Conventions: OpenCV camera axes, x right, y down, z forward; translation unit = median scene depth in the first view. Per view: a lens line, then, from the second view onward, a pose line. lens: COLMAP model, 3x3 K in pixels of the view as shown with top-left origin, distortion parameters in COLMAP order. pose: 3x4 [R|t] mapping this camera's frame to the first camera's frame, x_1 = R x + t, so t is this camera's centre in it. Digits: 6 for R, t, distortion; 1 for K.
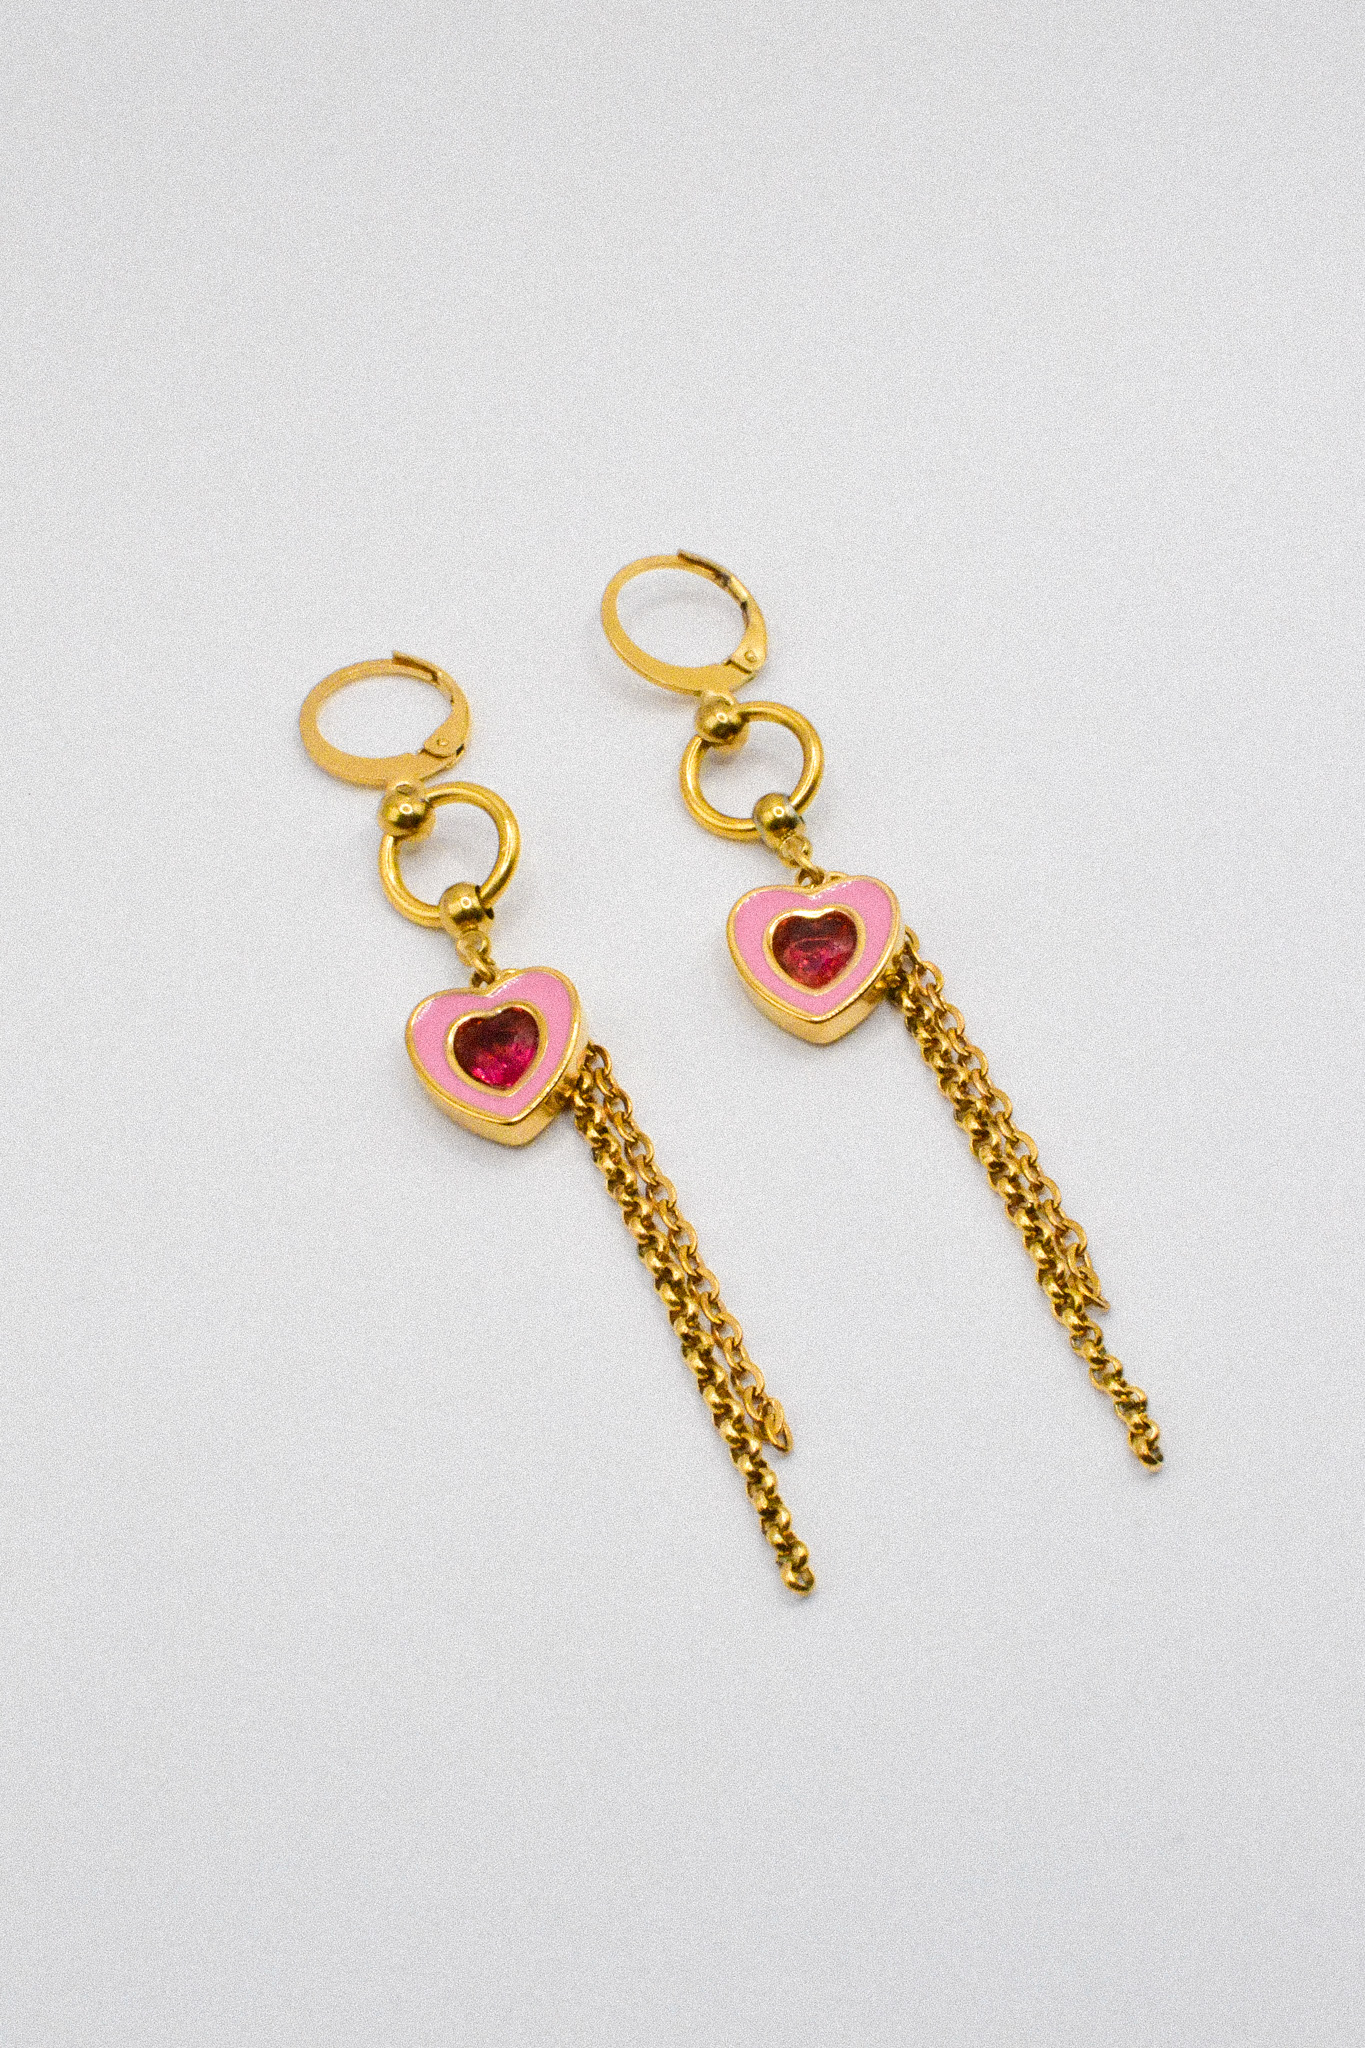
lens RADIAL K [[3185.5, 0, 682.5], [0, 3185.5, 1024.0], [0, 0, 1]] dist [0.023165, 0.036136]
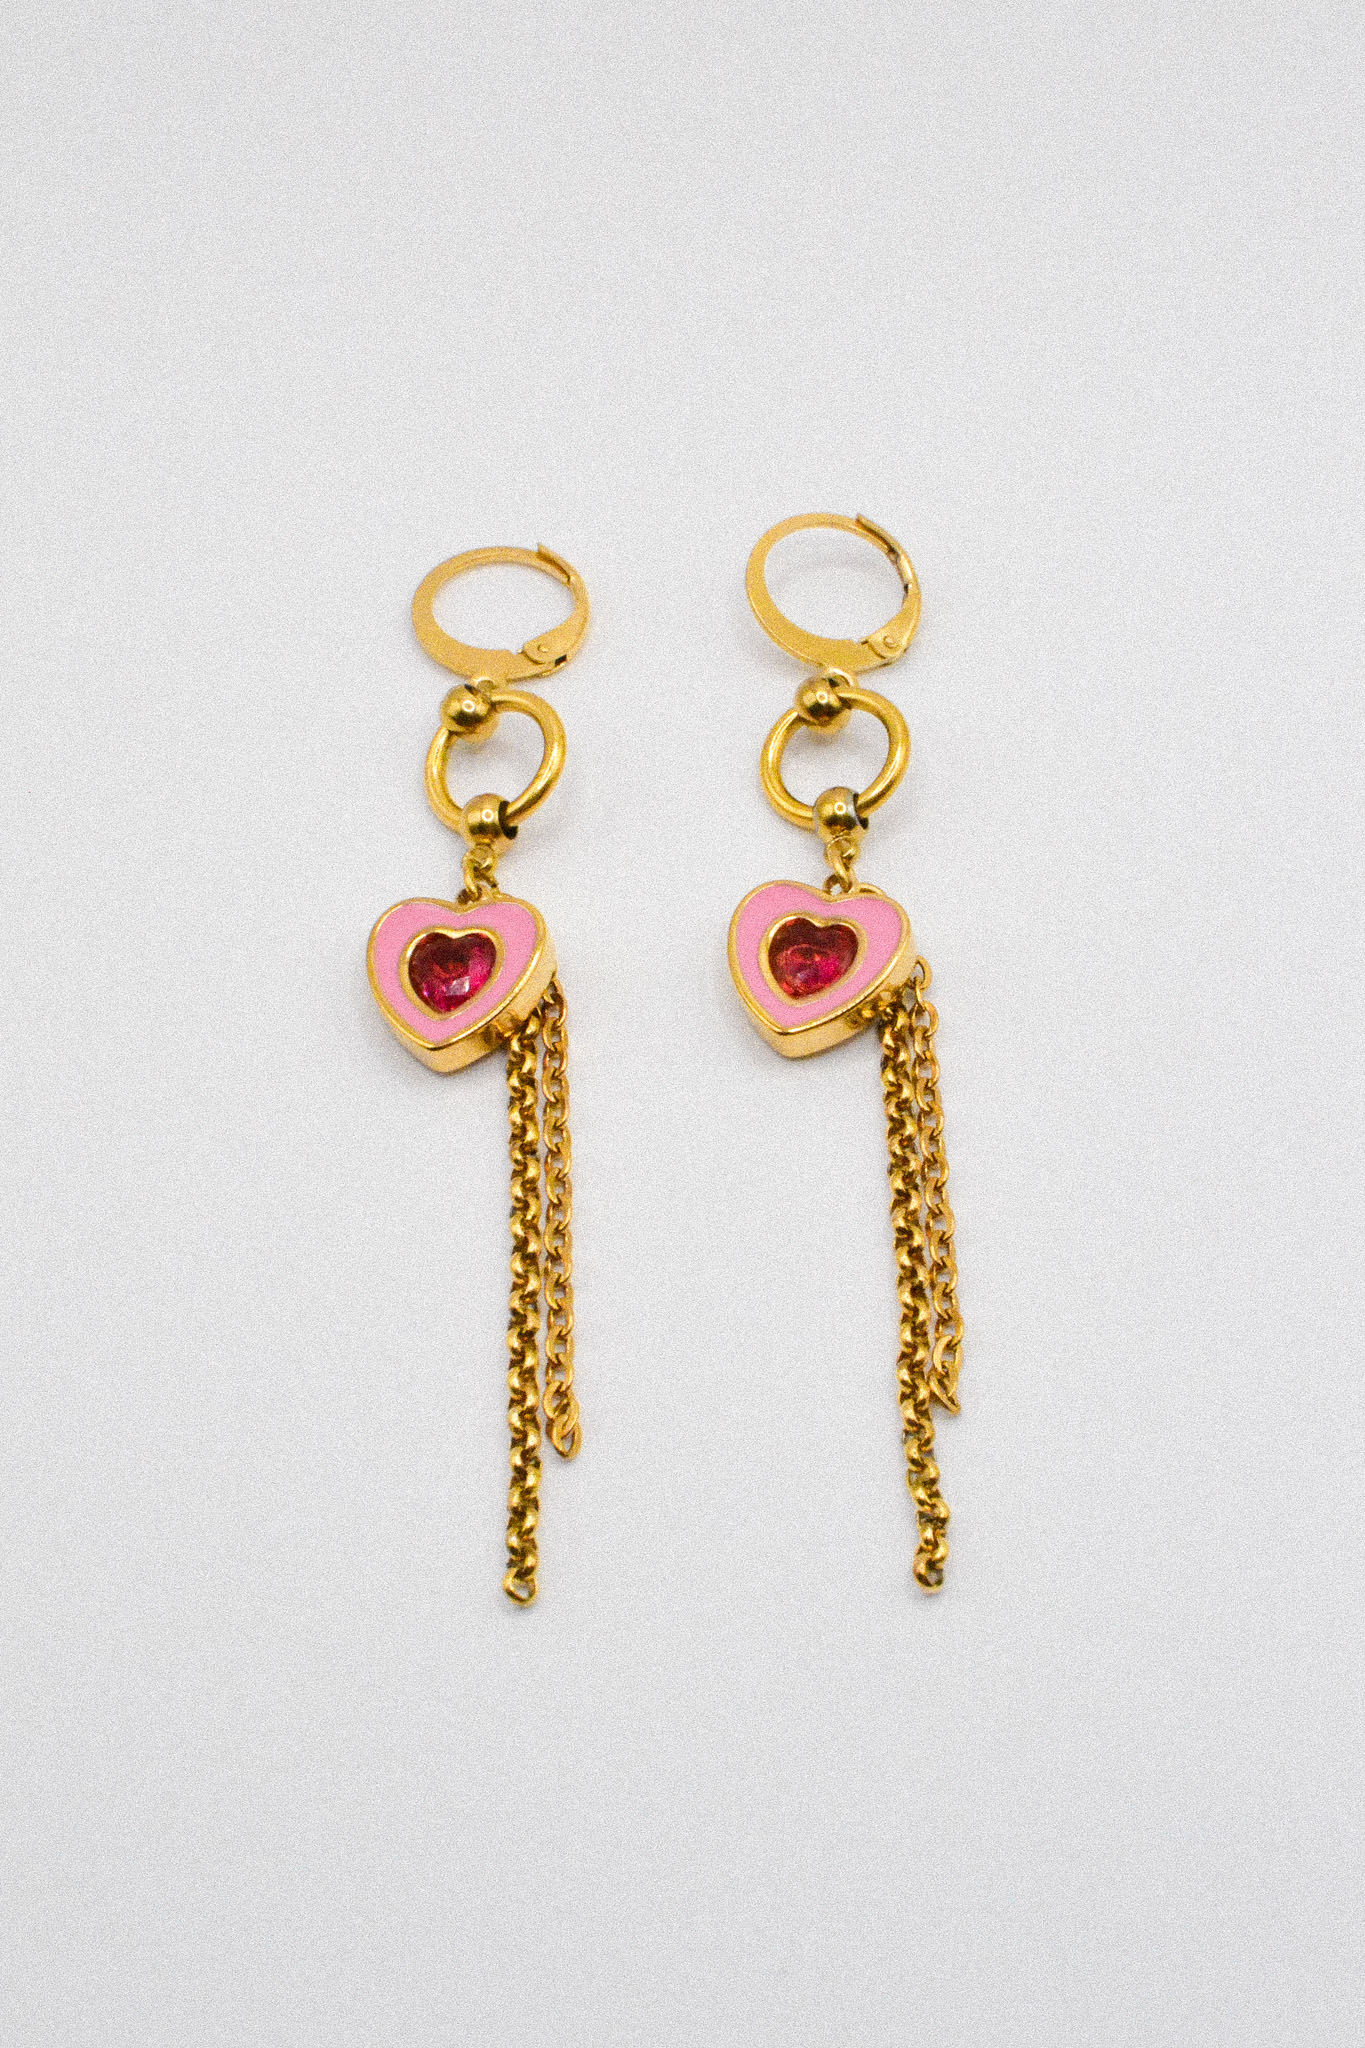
lens RADIAL K [[3185.5, 0, 682.5], [0, 3185.5, 1024.0], [0, 0, 1]] dist [0.023165, 0.036136]
pose [[0.943588, 0.272802, -0.187673, 0.184417], [-0.264531, 0.961956, 0.068288, -0.058019], [0.199162, -0.014791, 0.979855, 0.059178]]
